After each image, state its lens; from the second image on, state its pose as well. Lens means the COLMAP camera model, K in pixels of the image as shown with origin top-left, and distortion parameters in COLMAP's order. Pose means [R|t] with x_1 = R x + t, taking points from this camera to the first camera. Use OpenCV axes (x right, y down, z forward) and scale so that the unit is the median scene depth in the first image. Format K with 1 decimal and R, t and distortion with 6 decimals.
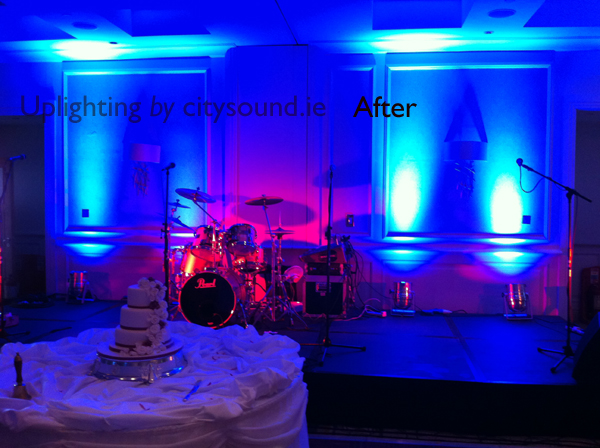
lens RADIAL K [[562.4, 0, 323.3], [0, 562.4, 223.6], [0, 0, 1]] dist [0.005352, -0.105993]
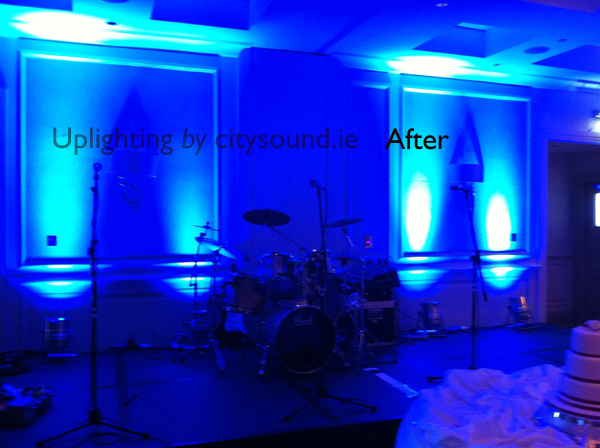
lens RADIAL K [[562.4, 0, 323.3], [0, 562.4, 223.6], [0, 0, 1]] dist [0.005352, -0.105993]
pose [[0.898194, -0.010187, 0.439482, -0.464011], [0.024076, 0.999371, -0.026039, -0.014499], [-0.438940, 0.033969, 0.897874, 0.178140]]
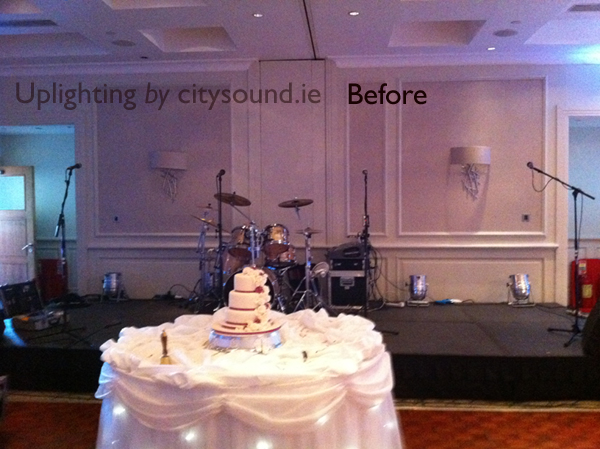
lens RADIAL K [[562.4, 0, 323.3], [0, 562.4, 224.1], [0, 0, 1]] dist [0.005352, -0.105993]
pose [[0.998350, -0.016989, 0.054850, -0.099404], [0.017318, 0.999835, -0.005525, 0.006595], [-0.054747, 0.006466, 0.998479, -0.086014]]
